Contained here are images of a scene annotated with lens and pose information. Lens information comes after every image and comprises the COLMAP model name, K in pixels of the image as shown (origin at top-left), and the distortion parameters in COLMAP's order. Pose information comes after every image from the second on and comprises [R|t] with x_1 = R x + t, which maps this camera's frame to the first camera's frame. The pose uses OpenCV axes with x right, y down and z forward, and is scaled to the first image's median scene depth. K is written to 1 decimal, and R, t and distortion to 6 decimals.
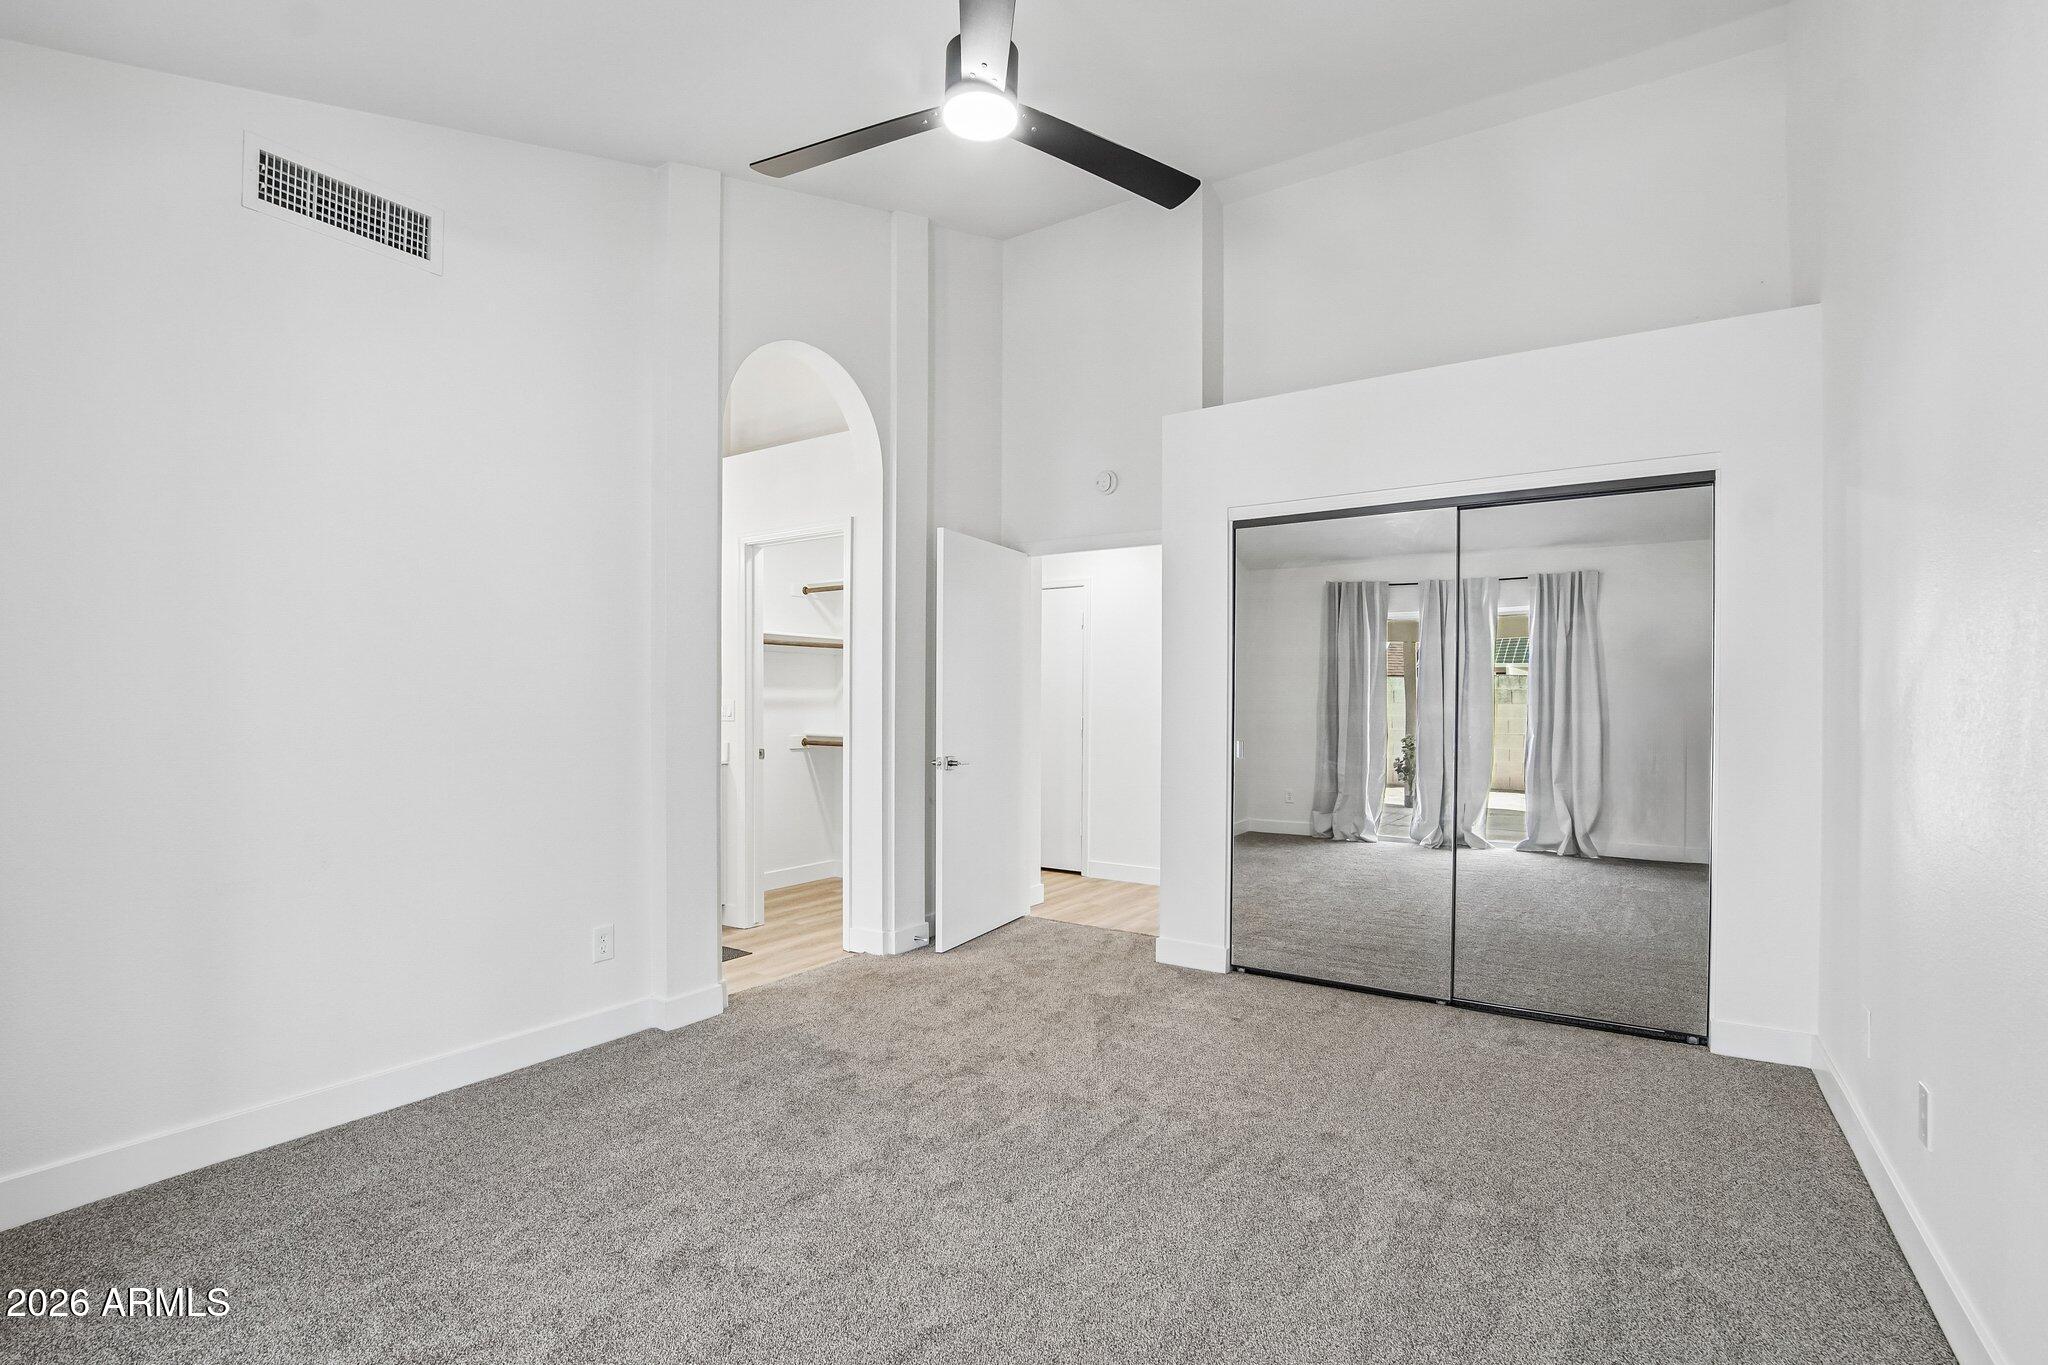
lens RADIAL K [[947.1, 0, 1017.1], [0, 947.1, 714.8], [0, 0, 1]] dist [-0.028910, 0.000902]
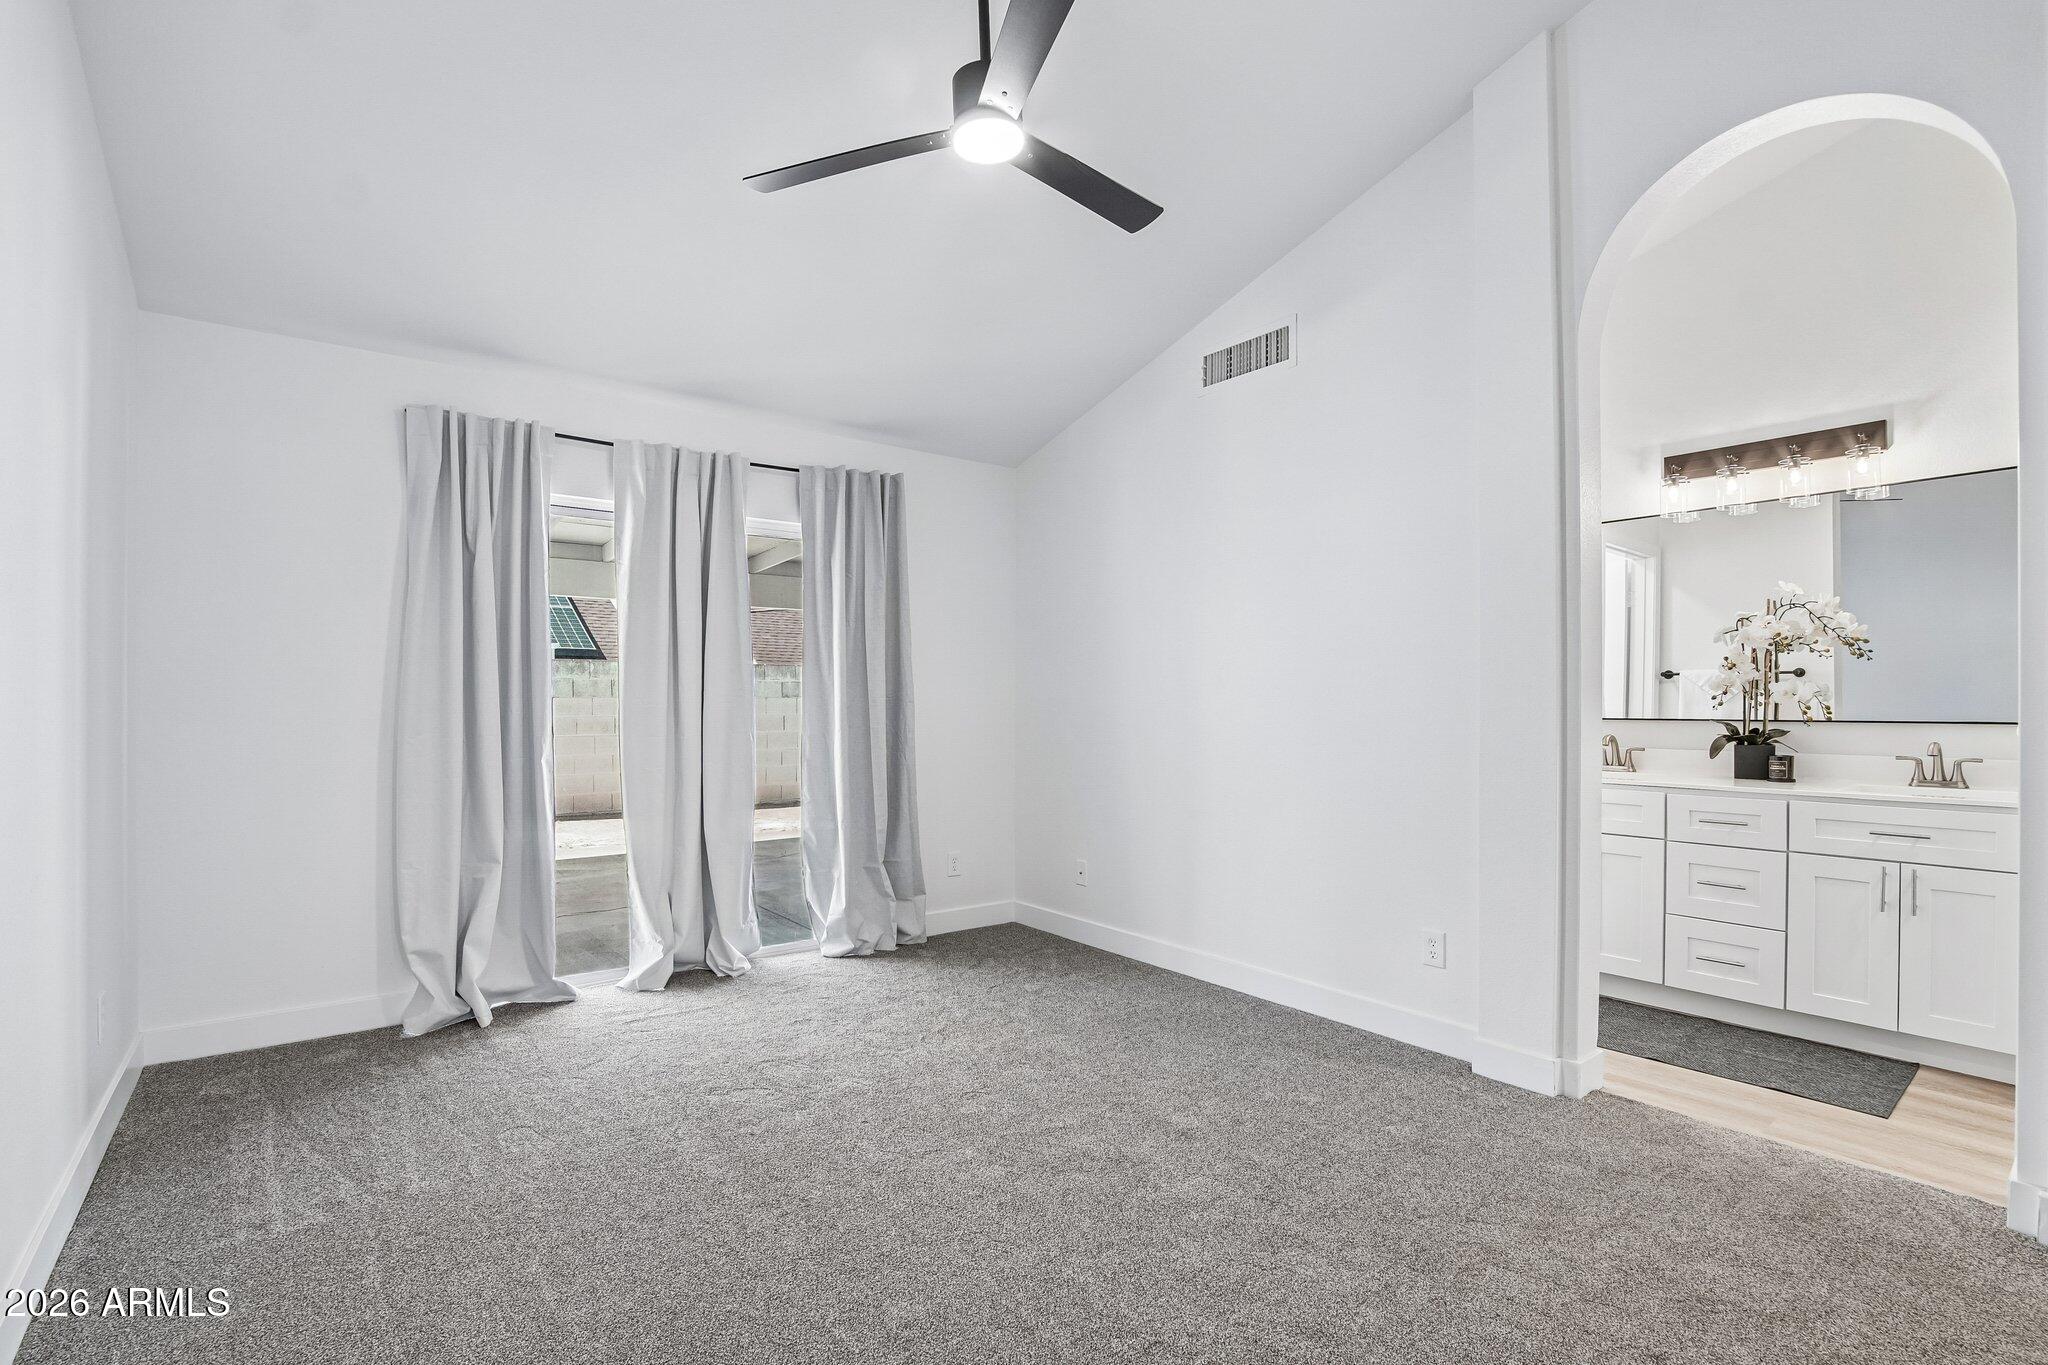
lens RADIAL K [[947.1, 0, 1017.1], [0, 947.1, 714.8], [0, 0, 1]] dist [-0.028910, 0.000902]
pose [[-0.337230, 0.005433, -0.941407, 0.623129], [-0.011701, 0.999882, 0.009962, -0.001673], [0.941350, 0.014374, -0.337127, 0.933352]]
